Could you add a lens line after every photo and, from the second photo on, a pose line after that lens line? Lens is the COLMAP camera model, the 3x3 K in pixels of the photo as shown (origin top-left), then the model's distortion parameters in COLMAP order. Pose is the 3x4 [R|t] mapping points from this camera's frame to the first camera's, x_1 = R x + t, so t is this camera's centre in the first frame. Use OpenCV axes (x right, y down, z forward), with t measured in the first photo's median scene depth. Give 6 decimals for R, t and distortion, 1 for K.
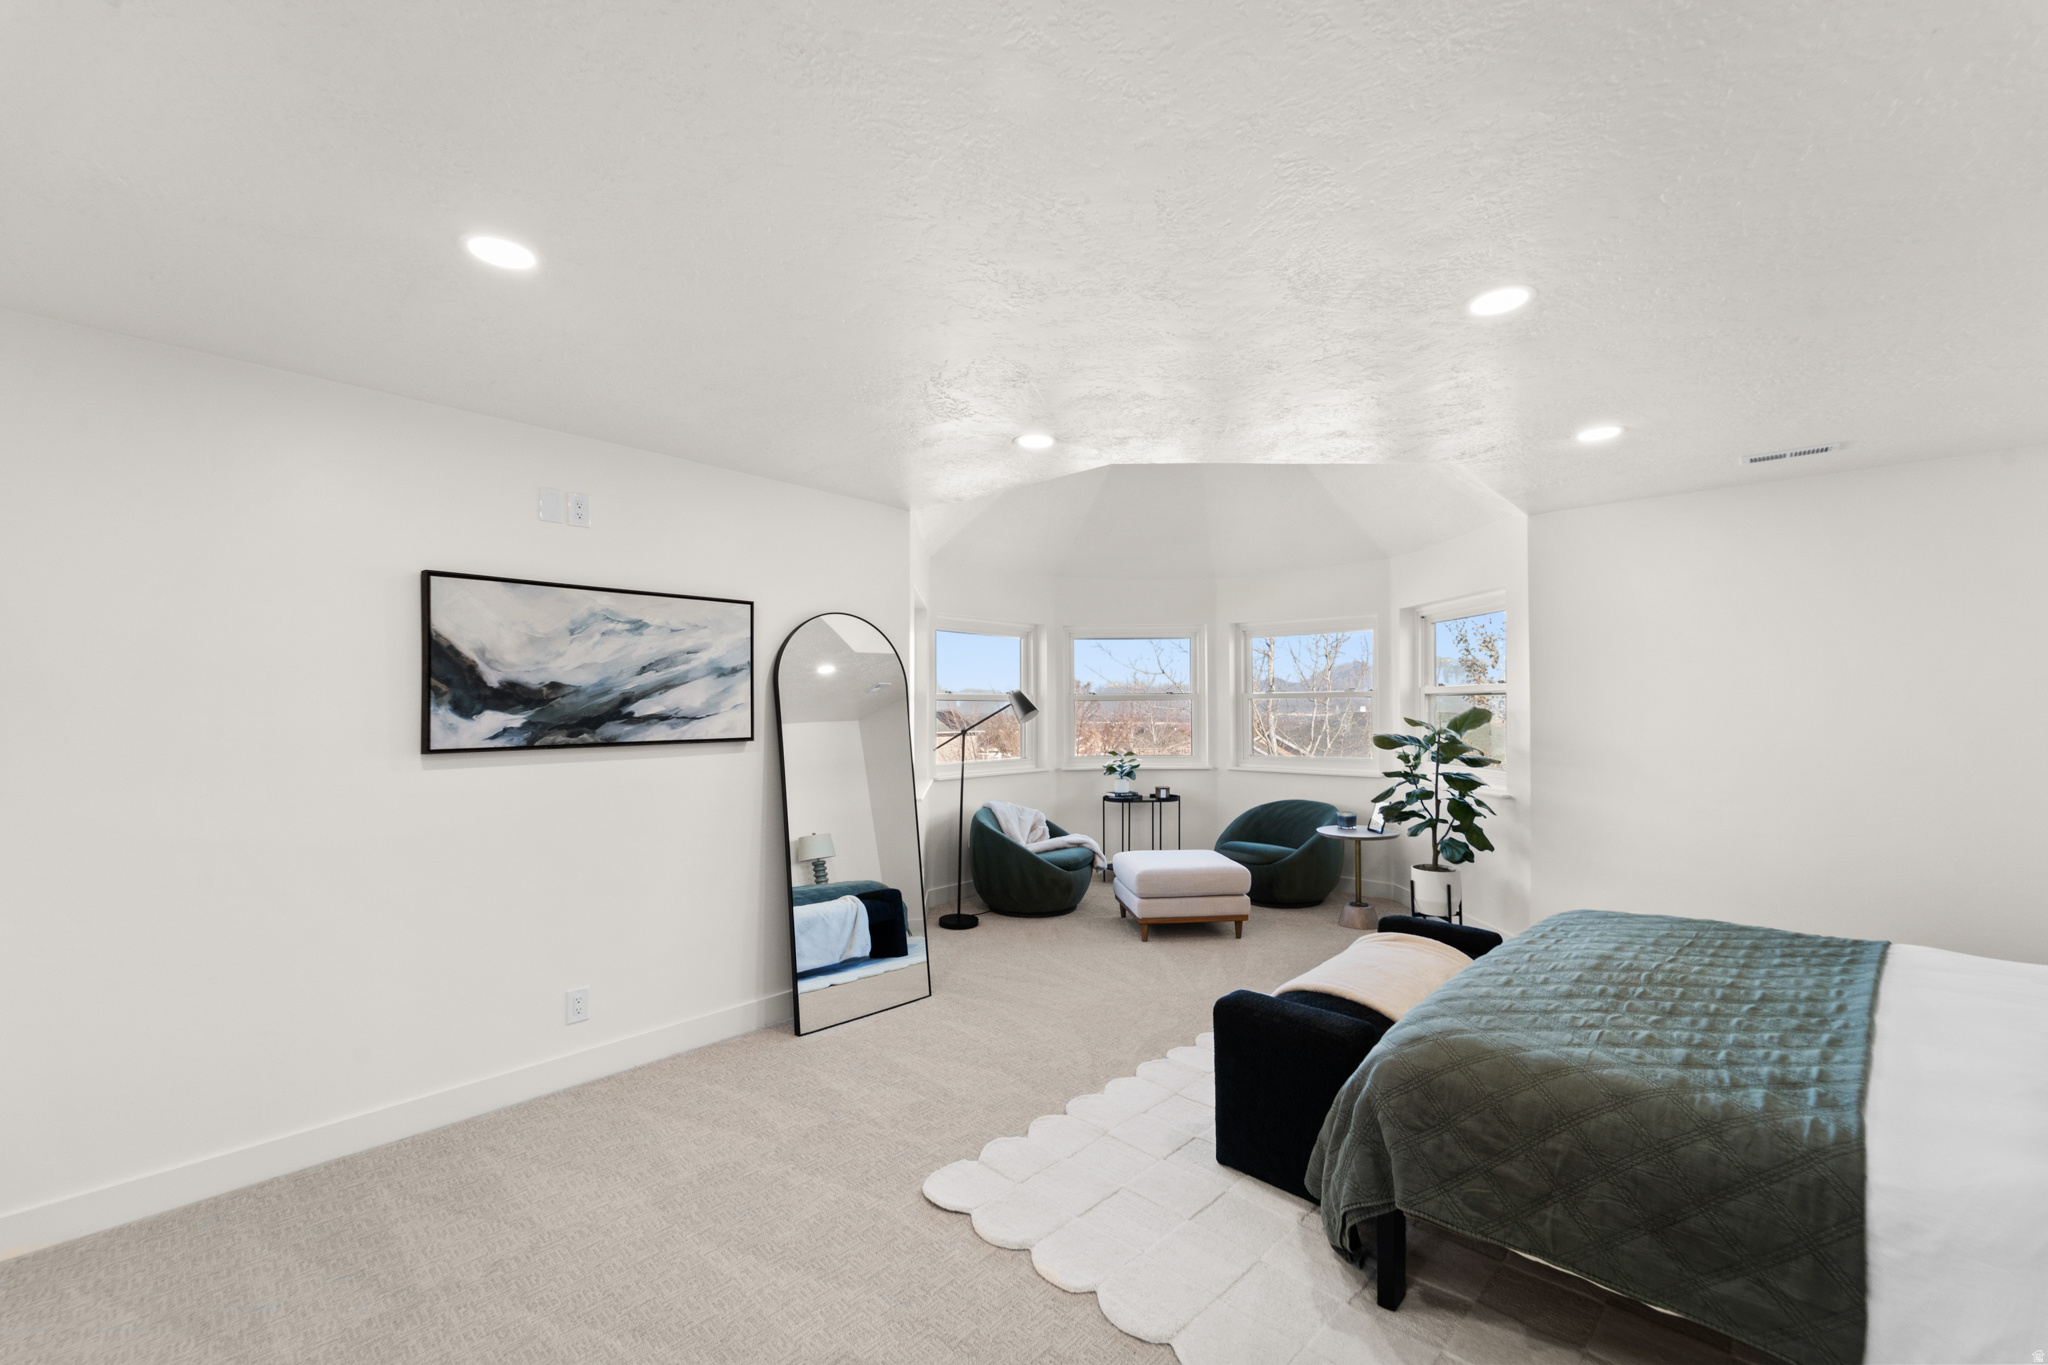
lens RADIAL K [[843.6, 0, 1043.3], [0, 843.6, 694.3], [0, 0, 1]] dist [0.000760, -0.000935]
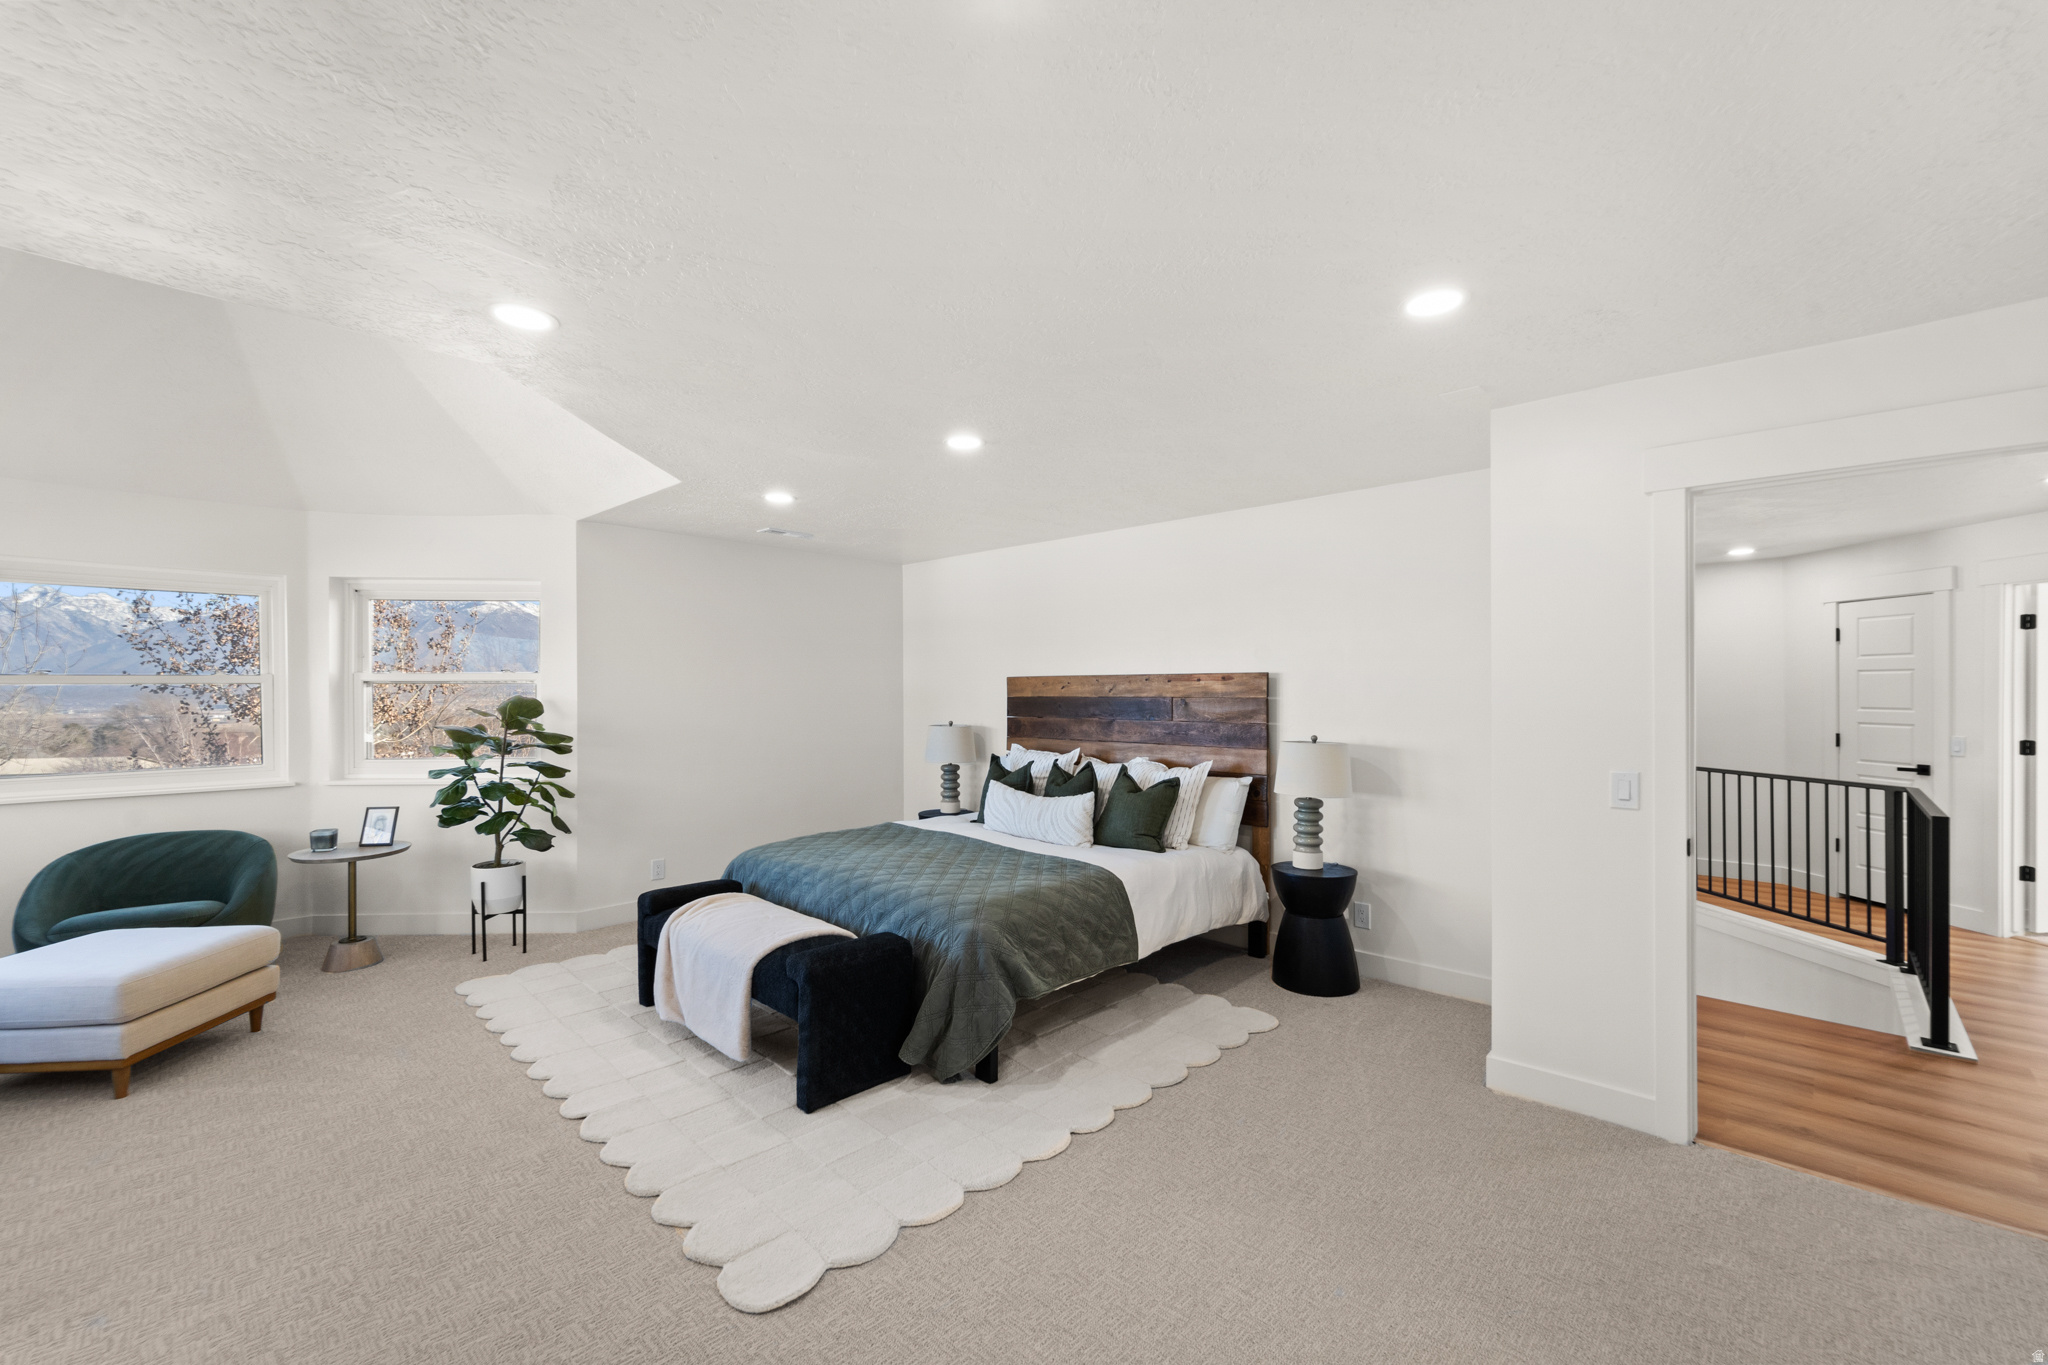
lens RADIAL K [[843.6, 0, 1022.5], [0, 843.6, 682.5], [0, 0, 1]] dist [0.000760, -0.000935]
pose [[0.024749, 0.015240, 0.999578, -0.349768], [-0.008638, 0.999850, -0.015030, 0.007320], [-0.999656, -0.008262, 0.024877, 0.283482]]
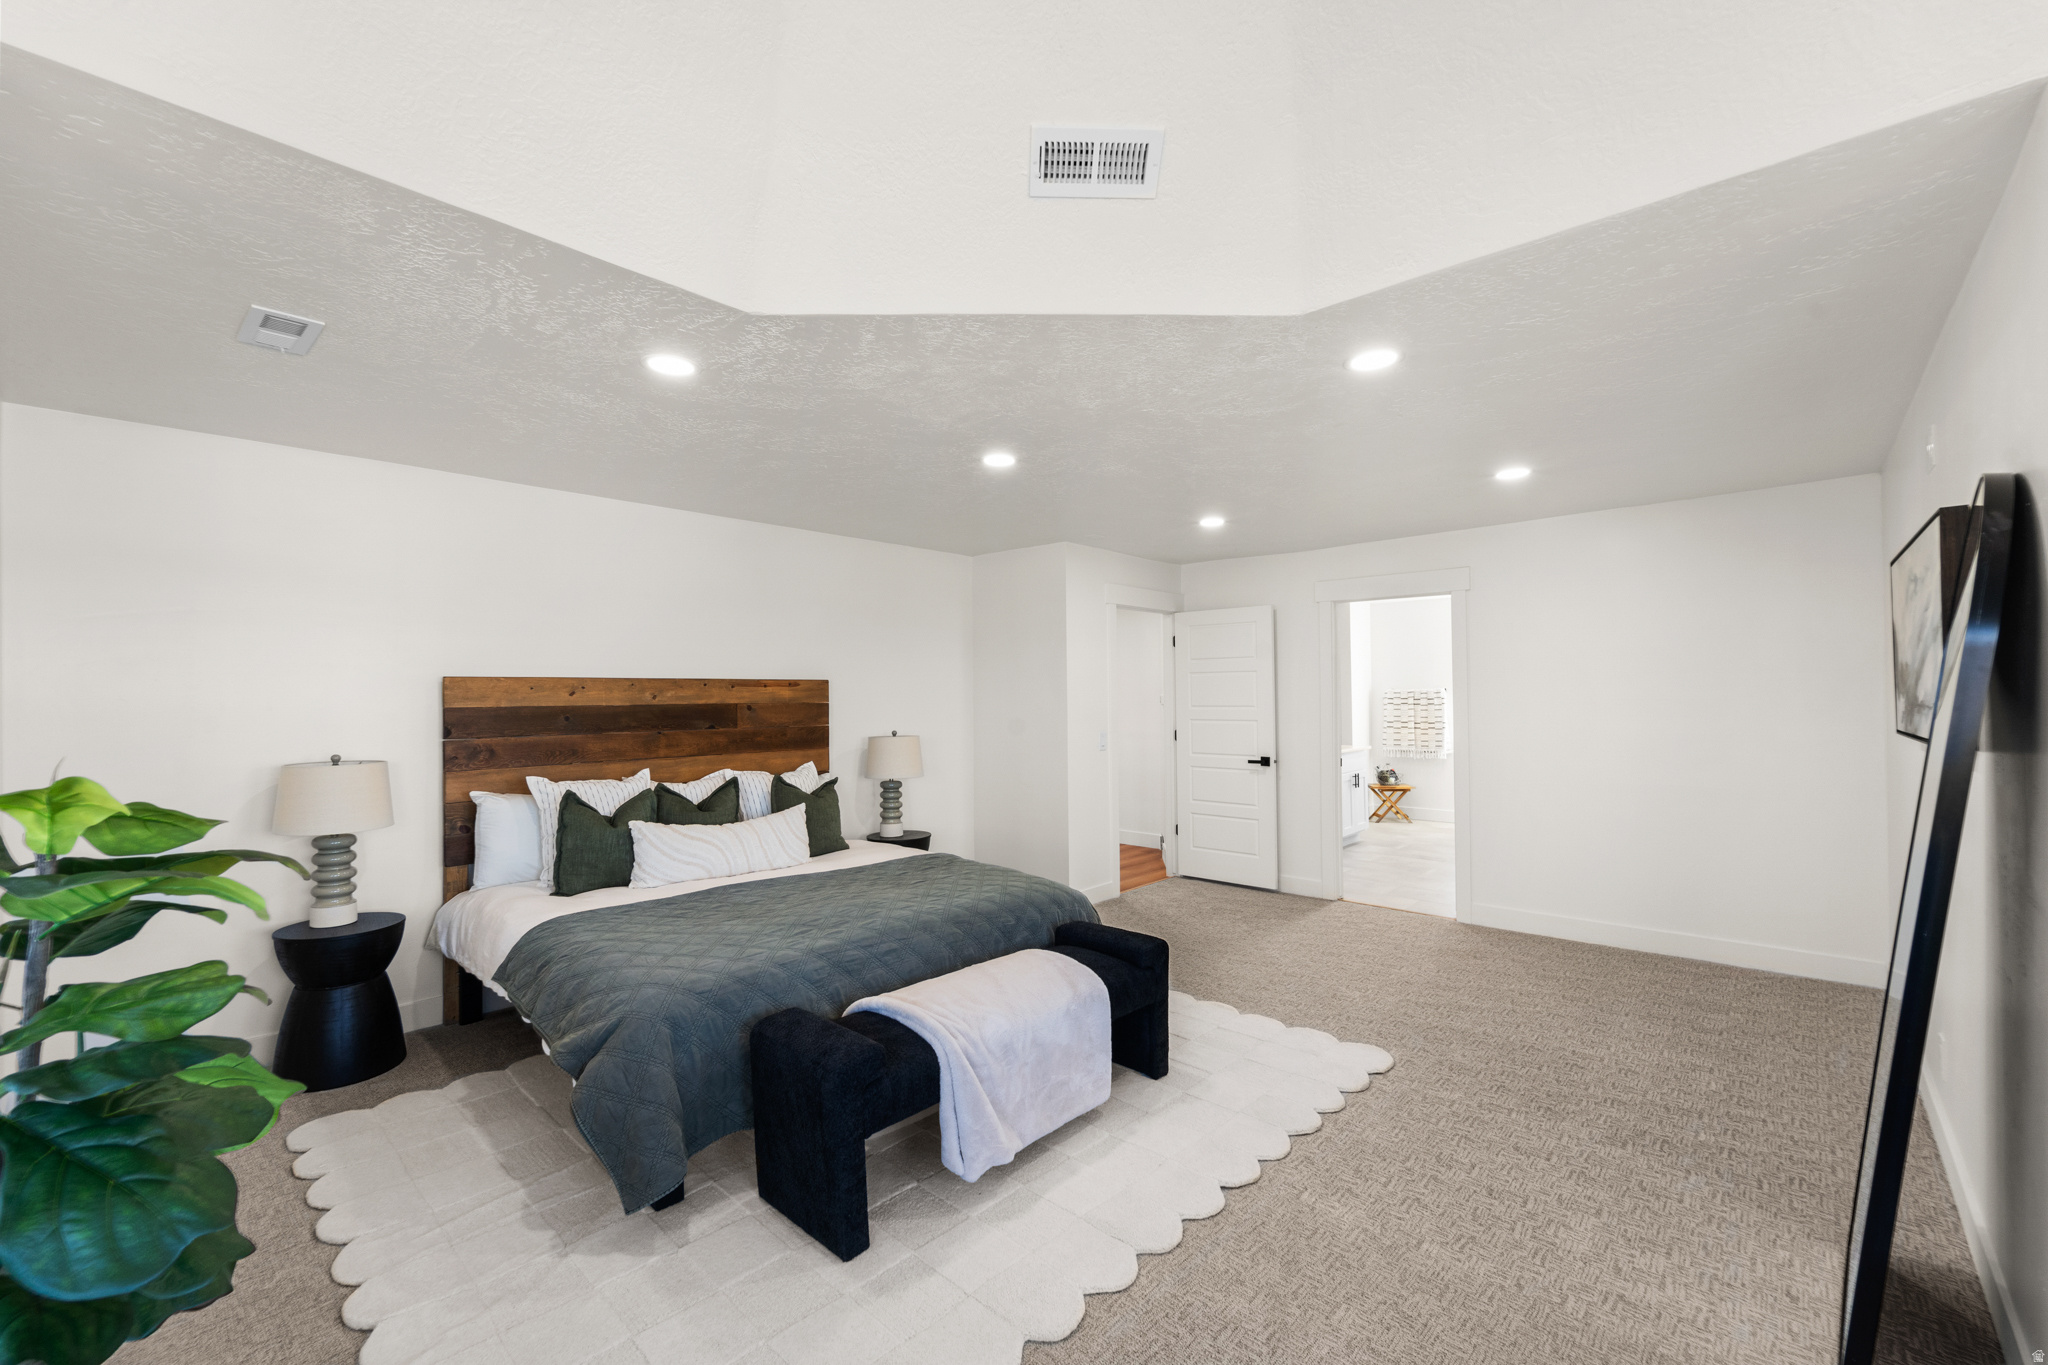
lens RADIAL K [[843.6, 0, 1013.6], [0, 843.6, 695.9], [0, 0, 1]] dist [0.000760, -0.000935]
pose [[-0.999590, 0.007184, 0.027727, 0.148750], [0.007077, 0.999967, -0.003981, 0.005688], [-0.027754, -0.003783, -0.999608, 0.883165]]
